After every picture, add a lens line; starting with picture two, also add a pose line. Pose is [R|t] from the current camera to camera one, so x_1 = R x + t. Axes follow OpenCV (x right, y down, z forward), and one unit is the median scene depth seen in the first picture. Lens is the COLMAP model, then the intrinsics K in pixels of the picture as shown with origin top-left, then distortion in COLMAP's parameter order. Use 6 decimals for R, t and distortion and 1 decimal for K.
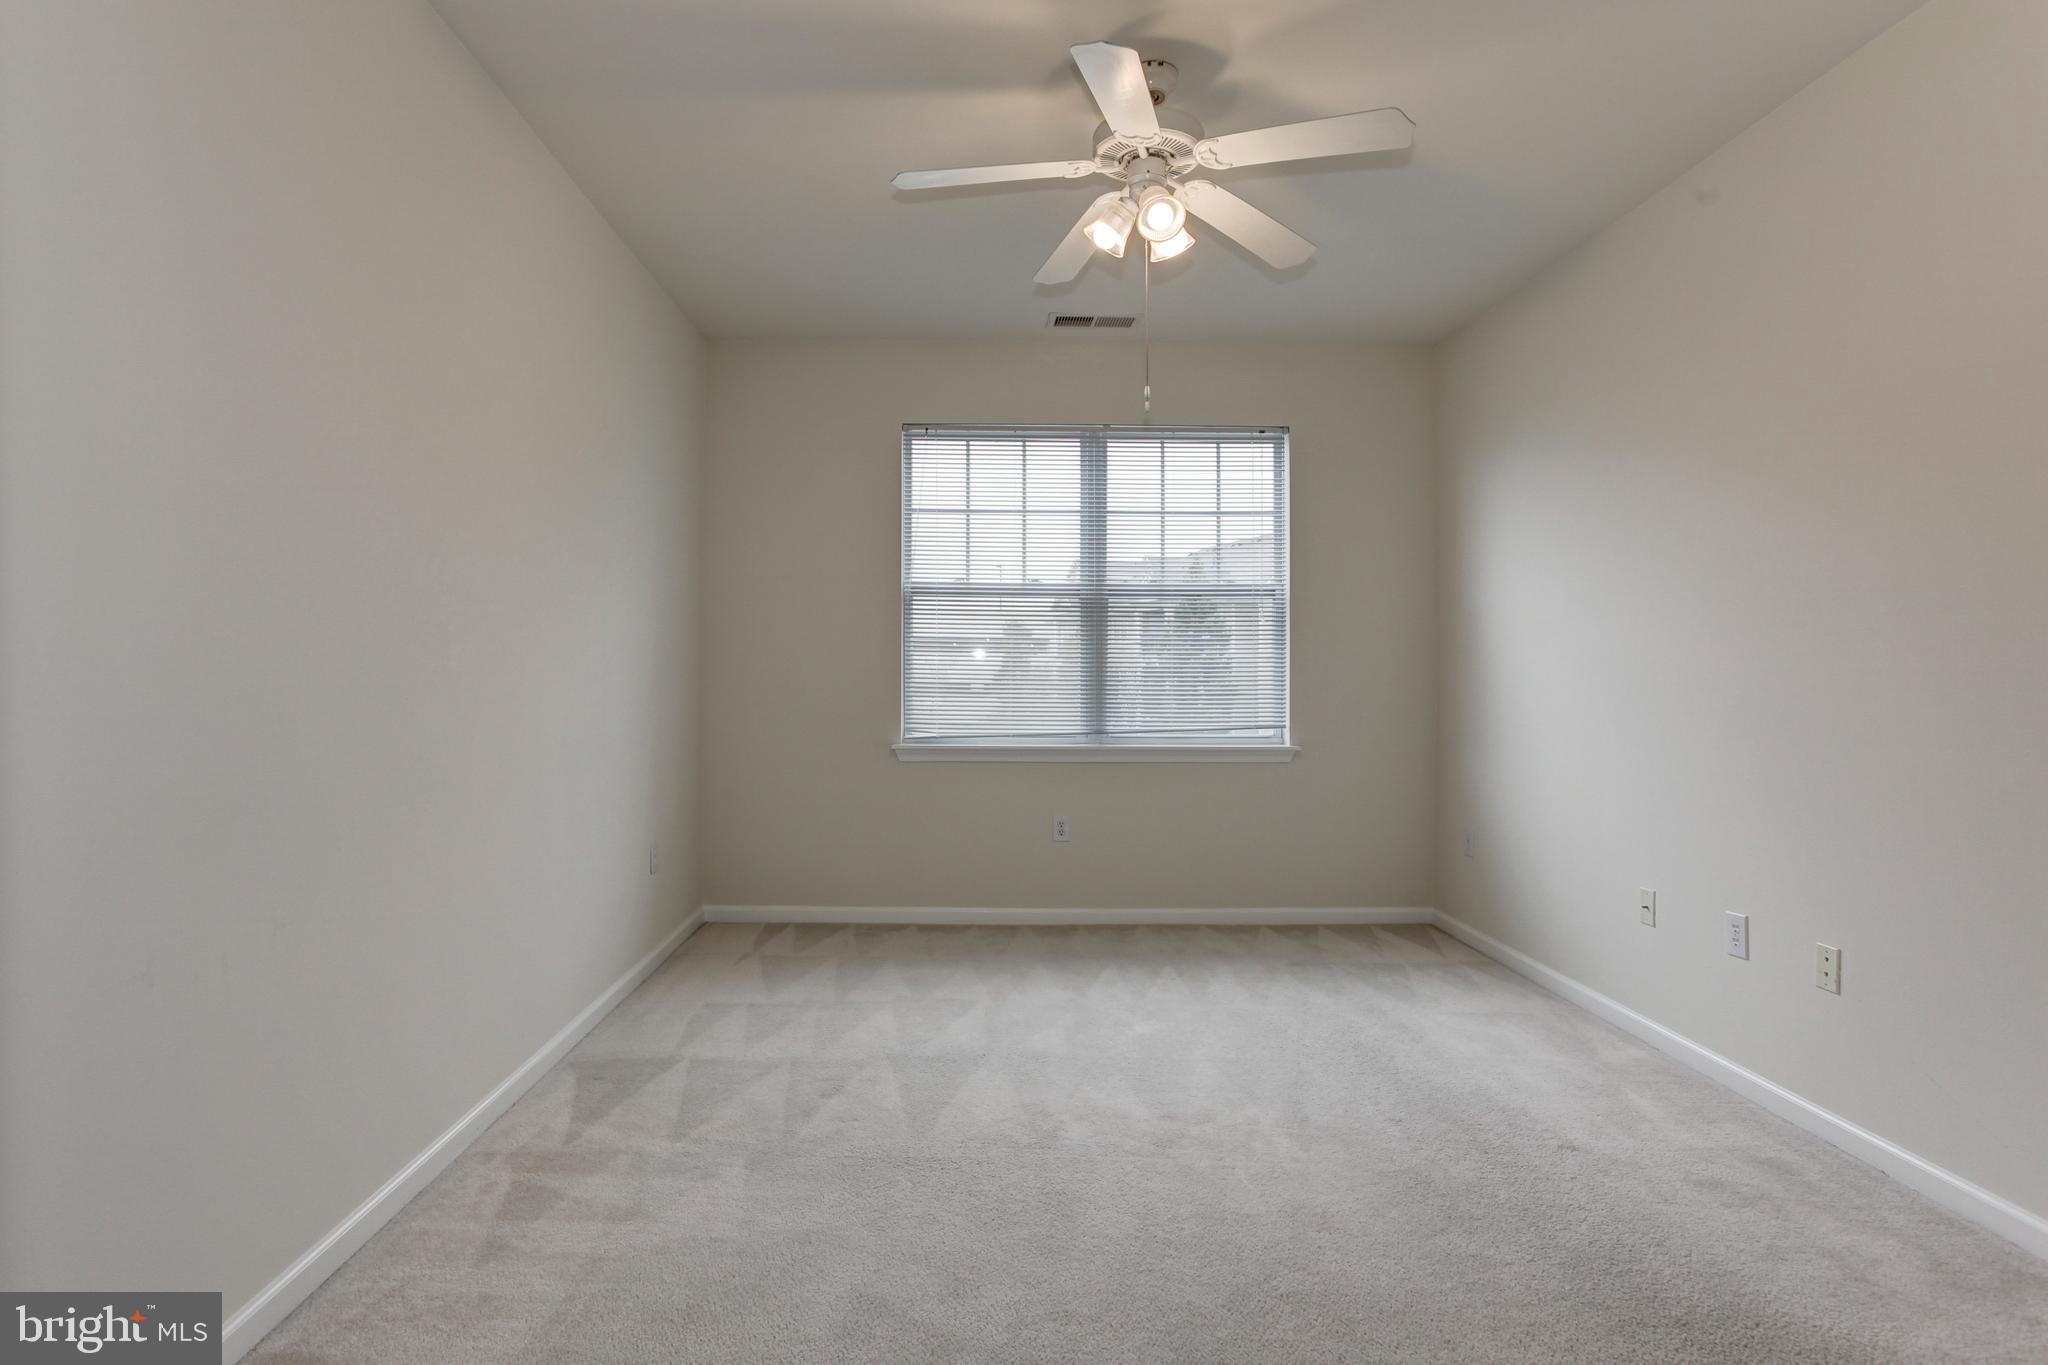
lens RADIAL K [[999.8, 0, 1030.6], [0, 999.8, 680.7], [0, 0, 1]] dist [-0.065846, 0.032709]
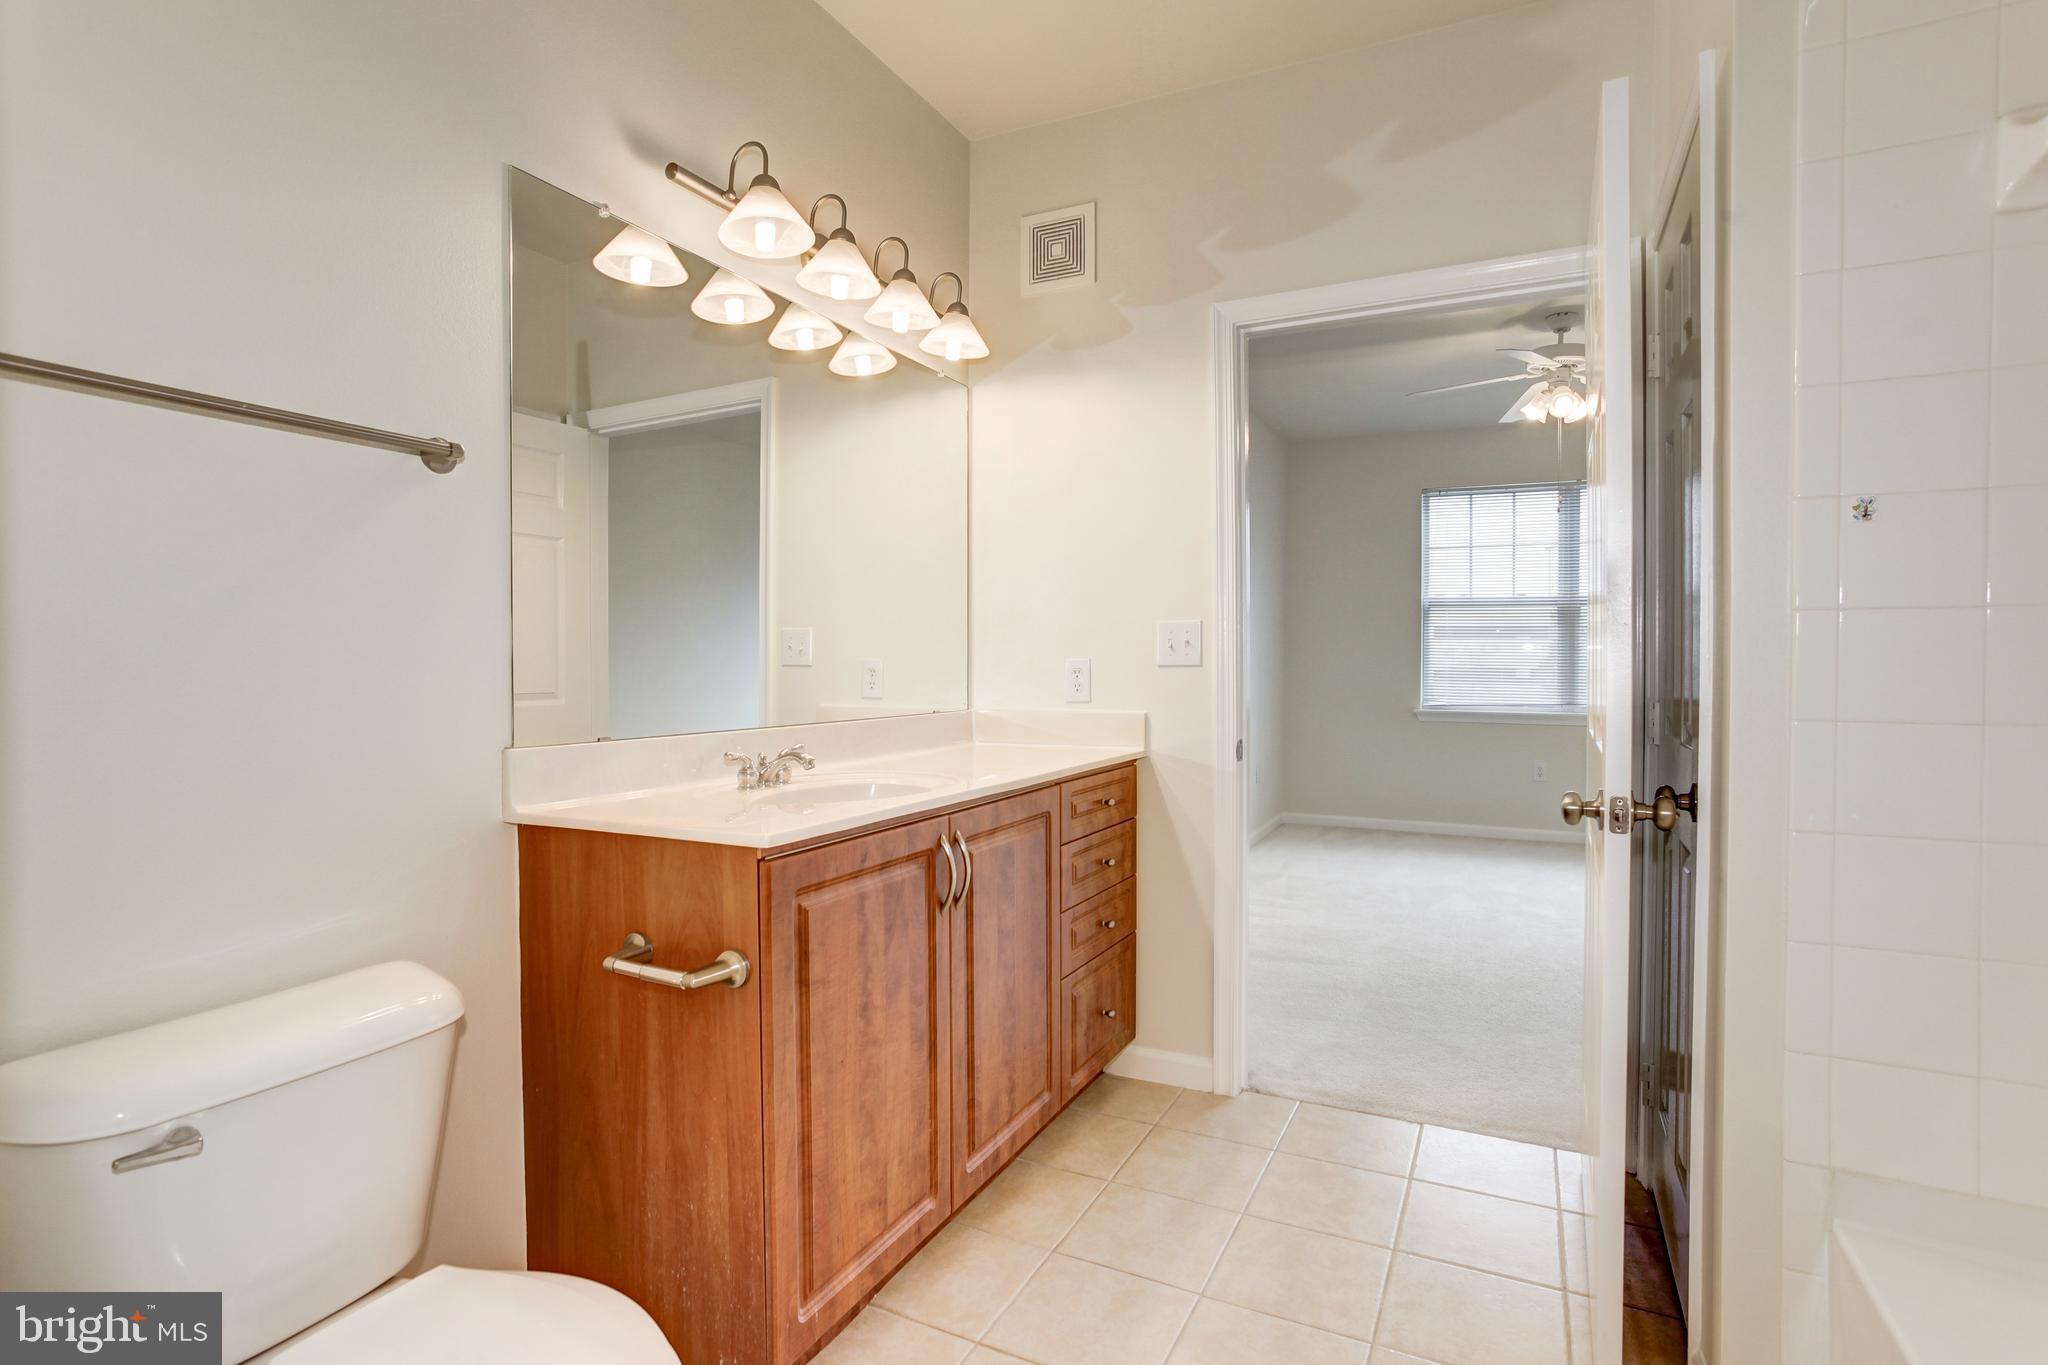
lens RADIAL K [[1041.7, 0, 1024.0], [0, 1041.7, 682.5], [0, 0, 1]] dist [-0.058656, 0.045957]
pose [[0.869628, 0.012047, -0.493561, 0.112992], [-0.004568, 0.999856, 0.016357, 0.002509], [0.493687, -0.011970, 0.869557, -0.606415]]
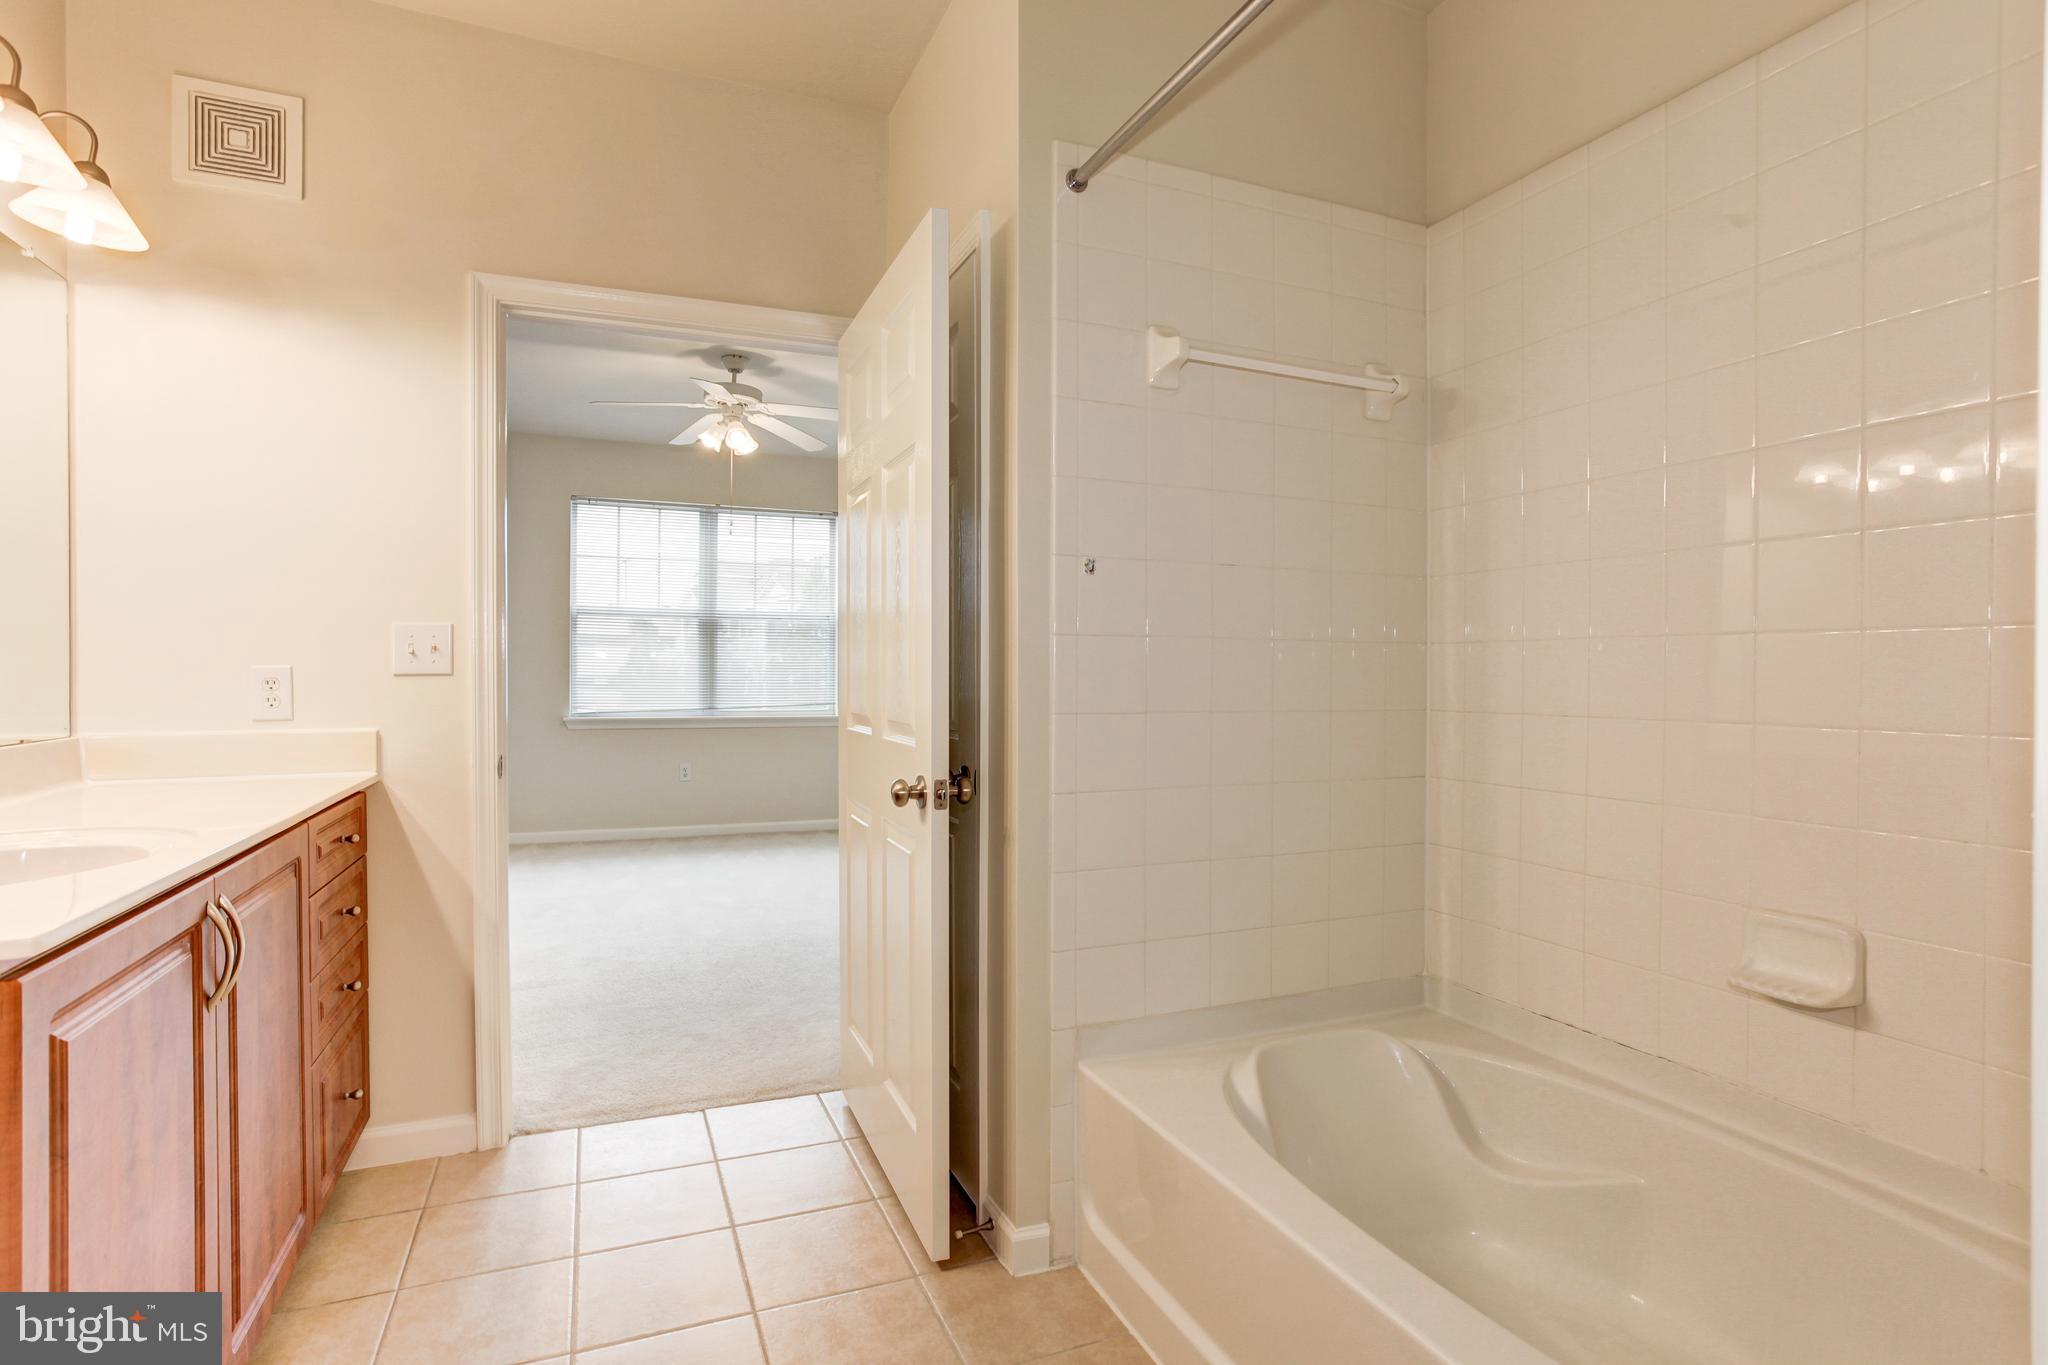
lens RADIAL K [[1041.7, 0, 1024.0], [0, 1041.7, 682.5], [0, 0, 1]] dist [-0.058656, 0.045957]
pose [[0.941854, 0.001208, 0.336019, -0.012898], [-0.003411, 0.999976, 0.005966, 0.002186], [-0.336004, -0.006765, 0.941836, -0.633490]]
